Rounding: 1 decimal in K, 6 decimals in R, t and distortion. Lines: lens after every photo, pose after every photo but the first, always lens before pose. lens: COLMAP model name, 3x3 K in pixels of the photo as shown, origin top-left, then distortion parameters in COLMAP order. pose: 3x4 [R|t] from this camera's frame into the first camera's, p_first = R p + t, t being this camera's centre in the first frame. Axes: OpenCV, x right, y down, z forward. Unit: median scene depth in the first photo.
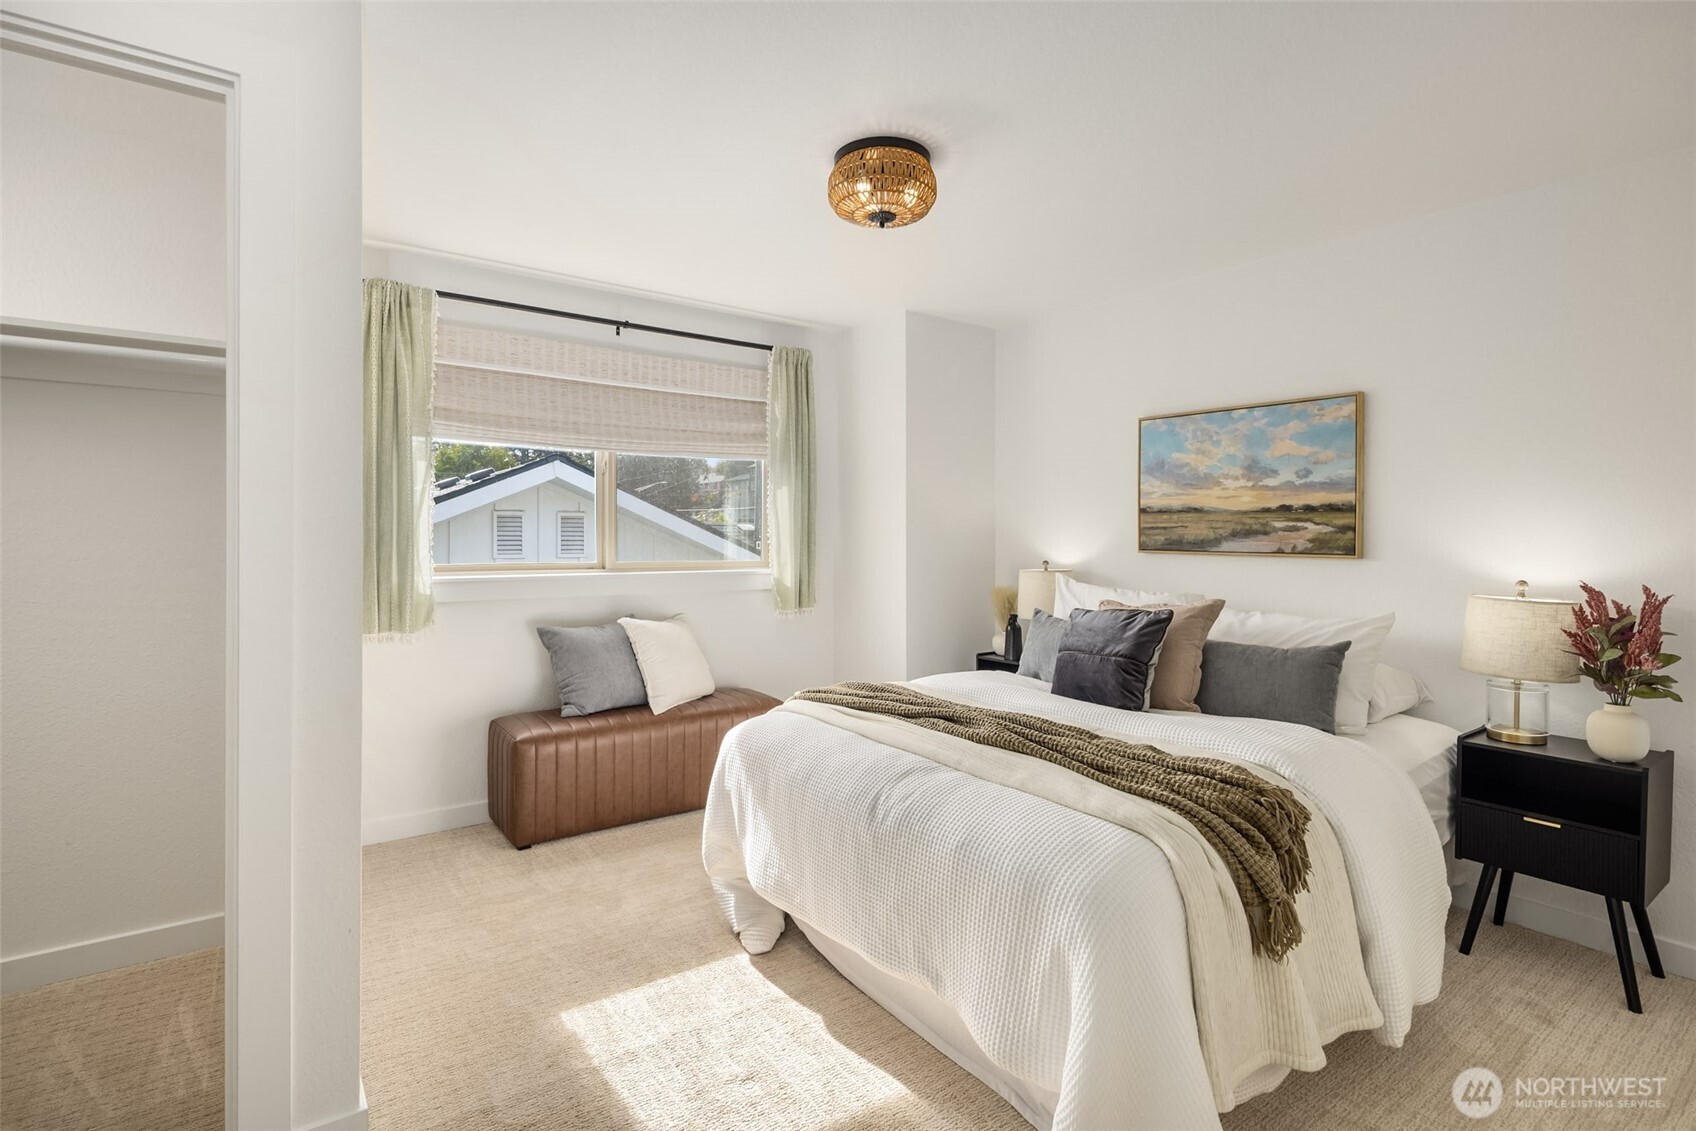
lens RADIAL K [[838.3, 0, 840.1], [0, 838.3, 521.0], [0, 0, 1]] dist [0.001311, 0.000074]
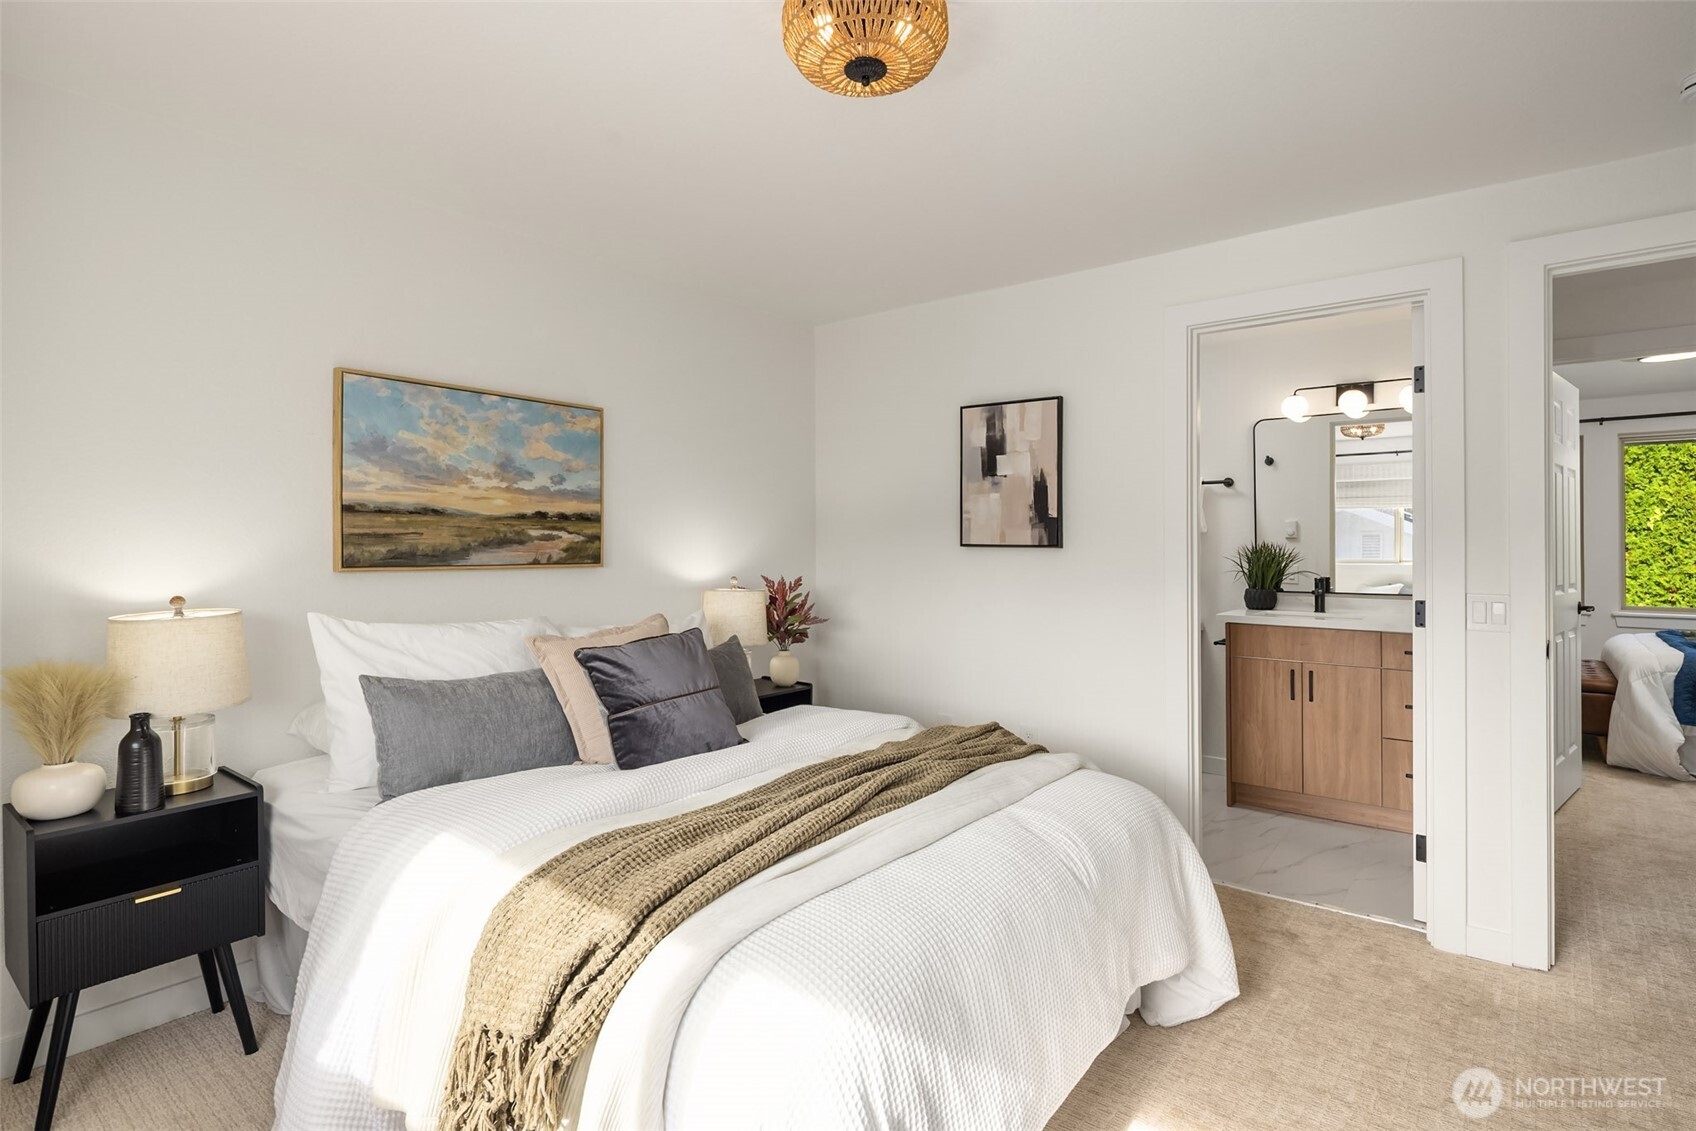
lens RADIAL K [[838.3, 0, 840.1], [0, 838.3, 521.0], [0, 0, 1]] dist [0.001311, 0.000074]
pose [[-0.266696, 0.018219, 0.963608, -0.435233], [-0.020962, 0.999475, -0.024699, 0.006797], [-0.963553, -0.026786, -0.266174, 0.904312]]
